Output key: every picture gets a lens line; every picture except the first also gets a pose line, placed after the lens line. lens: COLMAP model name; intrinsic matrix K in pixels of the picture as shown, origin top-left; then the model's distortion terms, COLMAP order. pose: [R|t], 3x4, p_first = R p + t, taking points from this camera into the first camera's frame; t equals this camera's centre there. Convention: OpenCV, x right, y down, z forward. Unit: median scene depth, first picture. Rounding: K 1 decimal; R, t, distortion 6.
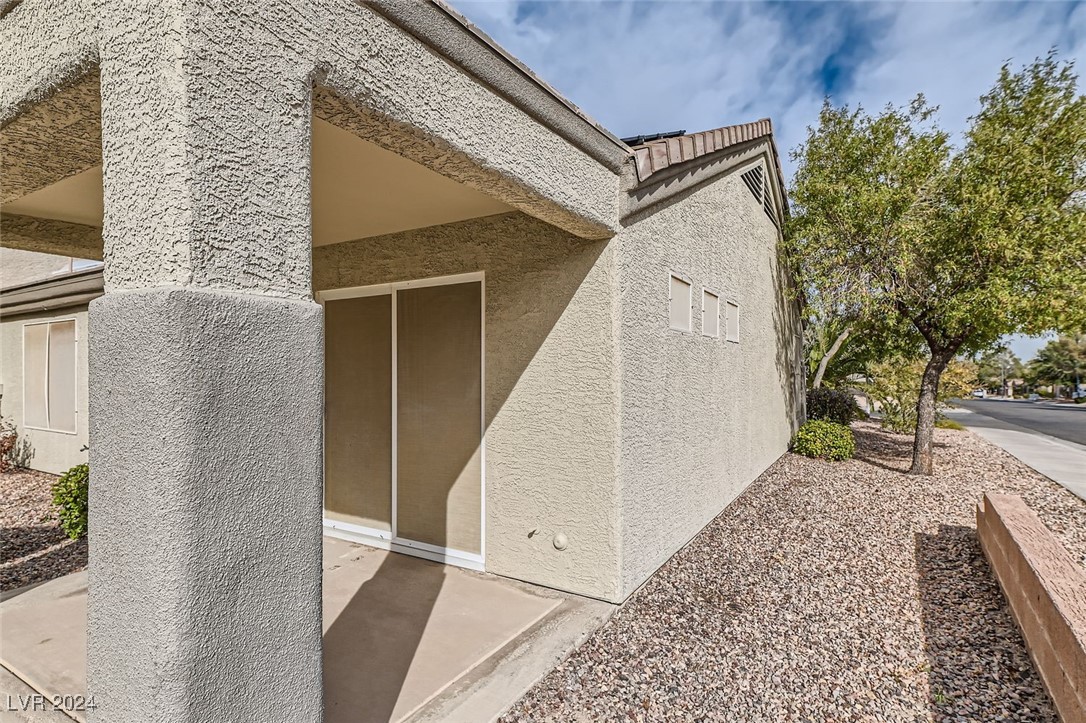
lens RADIAL K [[557.3, 0, 548.1], [0, 557.3, 366.5], [0, 0, 1]] dist [0.004679, 0.000617]
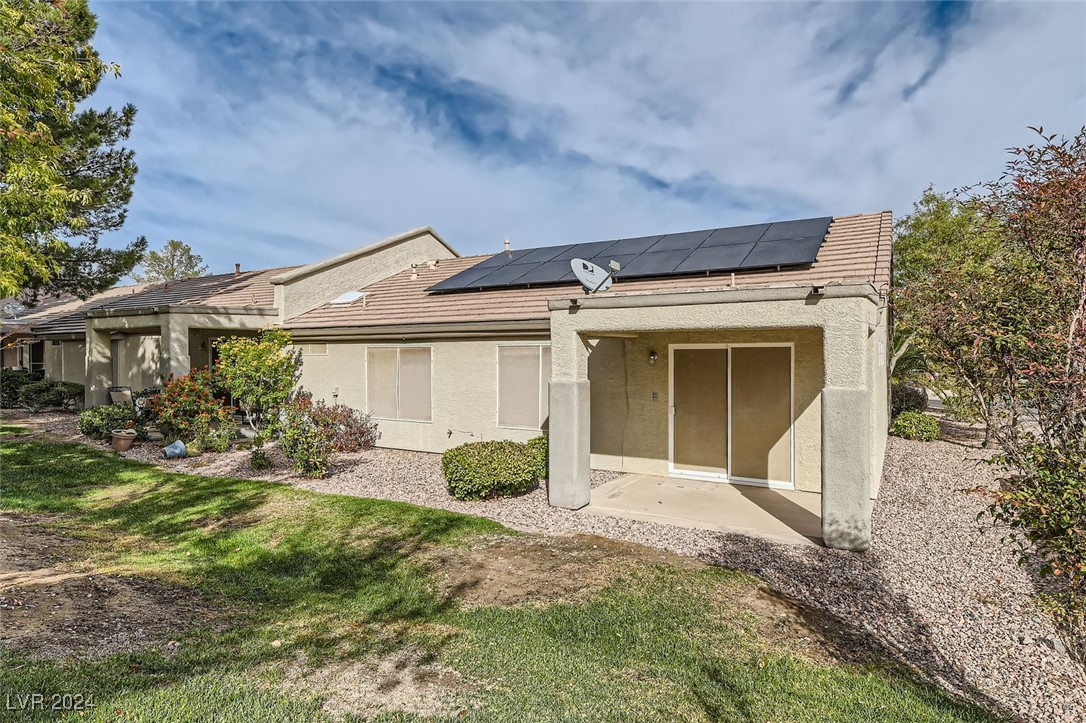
lens RADIAL K [[606.4, 0, 541.9], [0, 606.4, 347.4], [0, 0, 1]] dist [-0.003386, -0.000153]
pose [[0.999982, -0.002007, -0.005572, -0.949693], [0.001991, 0.999994, -0.002772, -0.138094], [0.005577, 0.002761, 0.999981, -1.132911]]
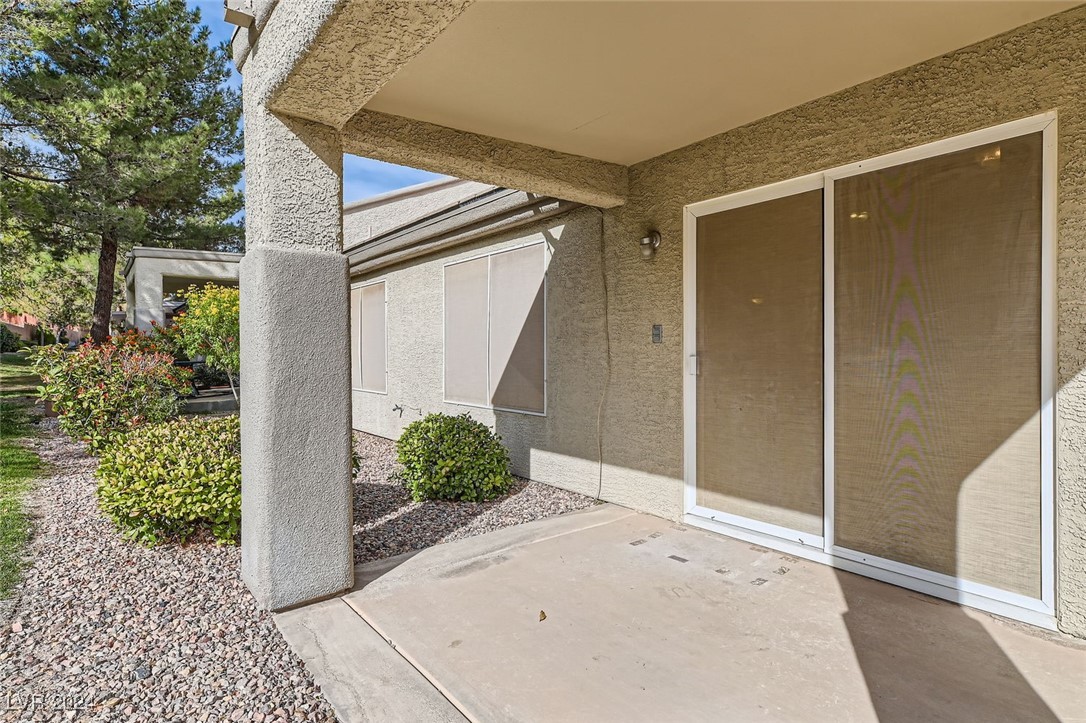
lens RADIAL K [[572.5, 0, 541.0], [0, 572.5, 351.5], [0, 0, 1]] dist [0.003770, 0.000972]
pose [[0.933062, -0.001482, -0.359713, -0.368554], [0.004768, 0.999955, 0.008248, 0.065377], [0.359684, -0.009411, 0.933027, 0.234201]]
